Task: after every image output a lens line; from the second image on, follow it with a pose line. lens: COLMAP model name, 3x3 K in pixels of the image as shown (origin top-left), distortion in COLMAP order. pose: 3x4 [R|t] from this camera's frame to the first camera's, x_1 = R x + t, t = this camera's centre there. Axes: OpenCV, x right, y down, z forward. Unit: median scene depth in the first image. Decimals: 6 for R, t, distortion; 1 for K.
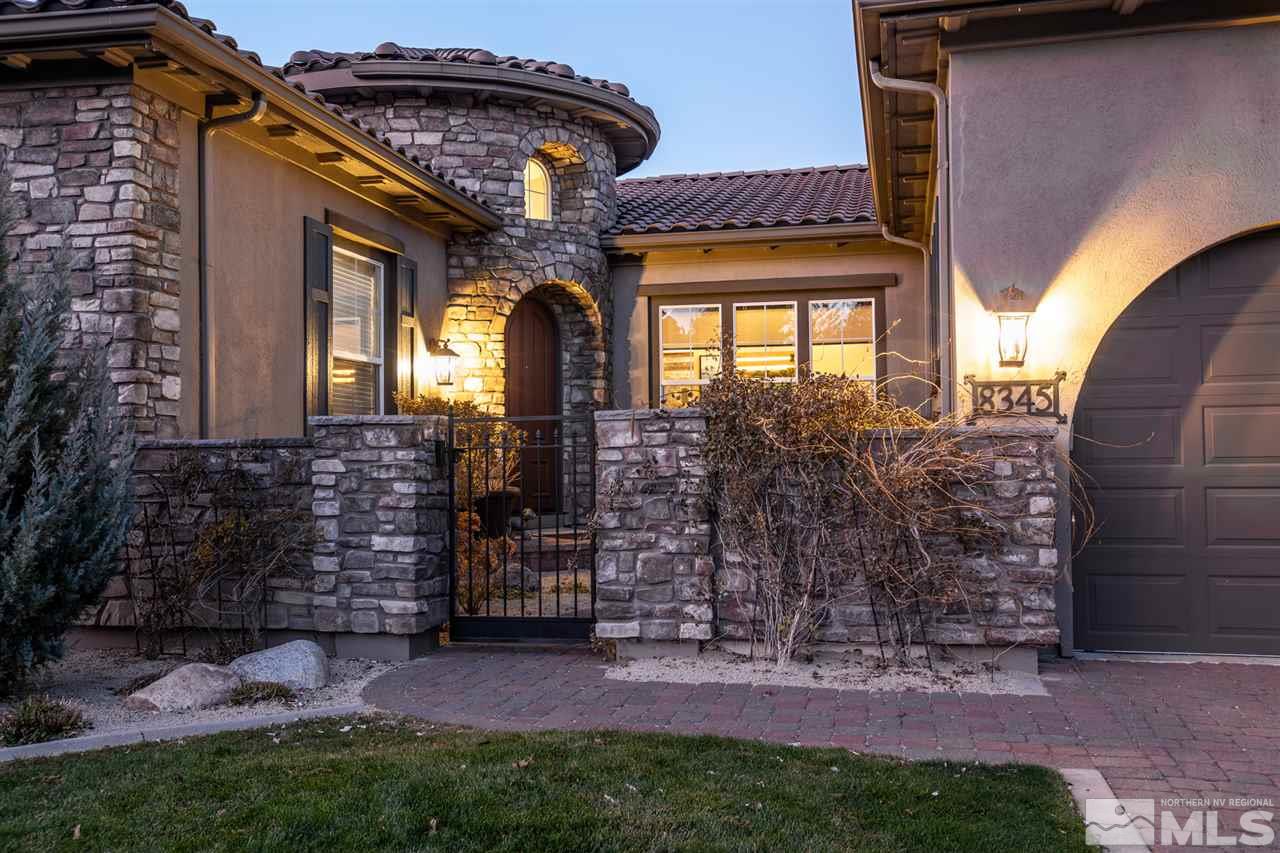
lens RADIAL K [[1192.3, 0, 642.5], [0, 1192.3, 434.0], [0, 0, 1]] dist [0.020261, 0.000000]
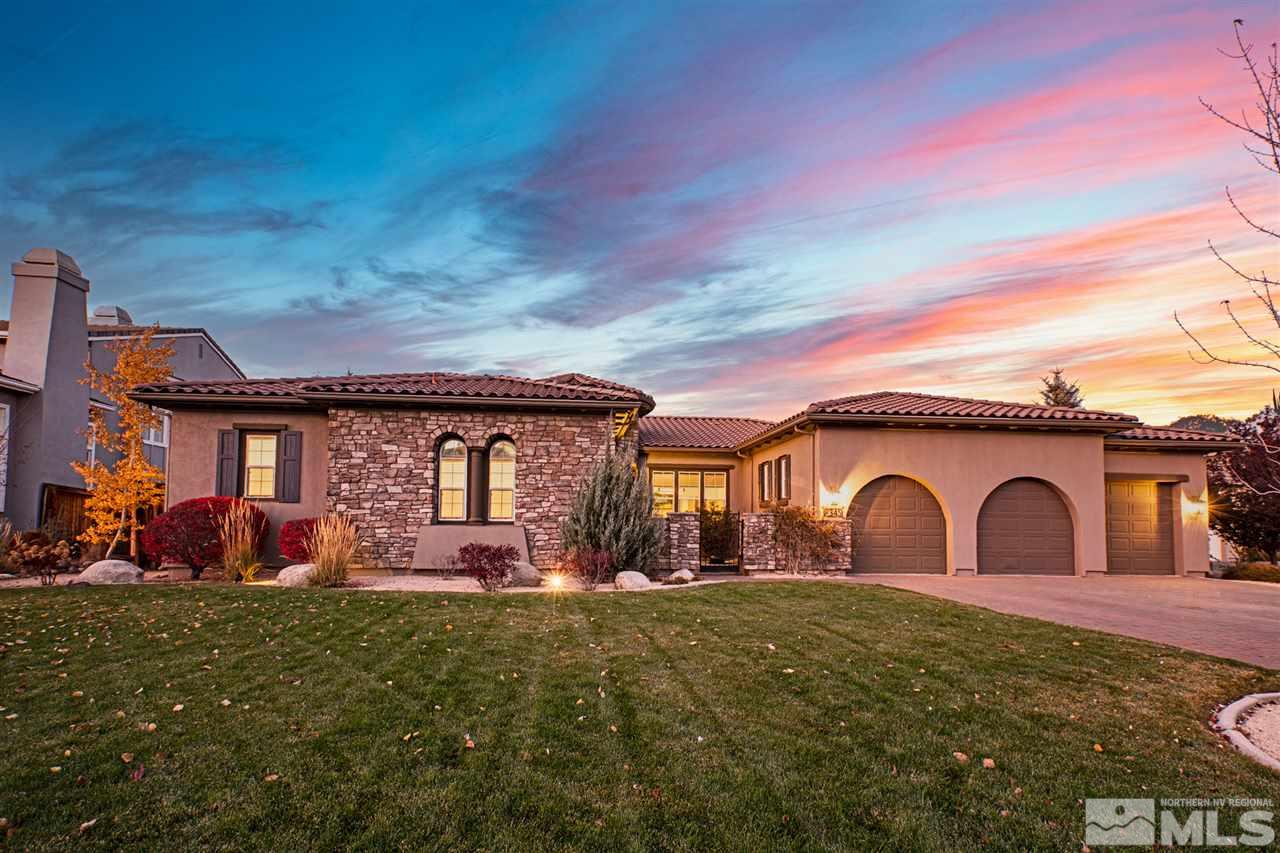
lens RADIAL K [[640.9, 0, 644.8], [0, 640.9, 495.6], [0, 0, 1]] dist [0.020608, -0.000168]
pose [[0.950222, 0.034737, 0.309633, -0.538372], [-0.025401, 0.999094, -0.034132, 0.002213], [-0.310538, 0.024568, 0.950243, -0.492289]]
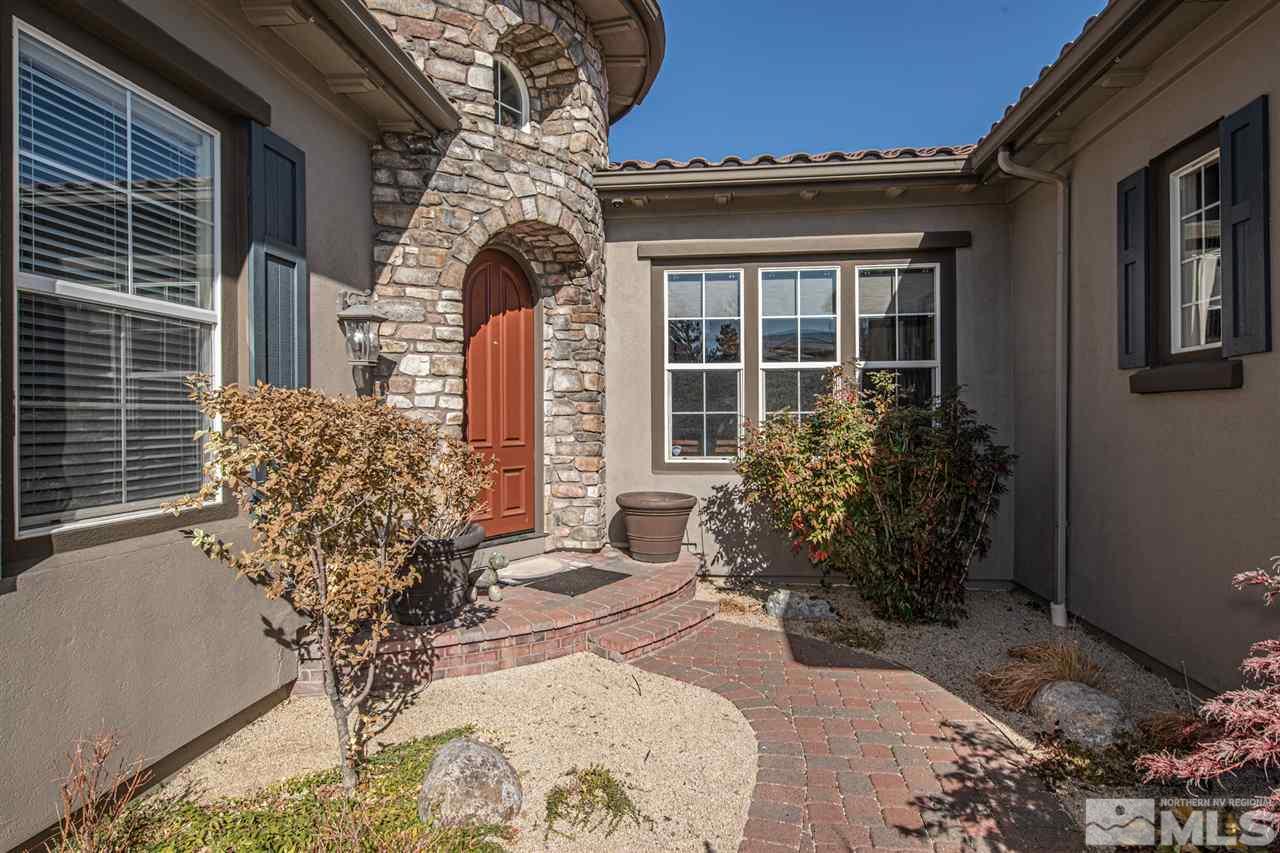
lens RADIAL K [[737.6, 0, 647.0], [0, 737.6, 419.7], [0, 0, 1]] dist [0.027460, 0.000739]
pose [[0.994388, 0.005994, 0.105628, -0.055620], [-0.008735, 0.999637, 0.025505, -0.022487], [-0.105437, -0.026285, 0.994079, 0.572085]]
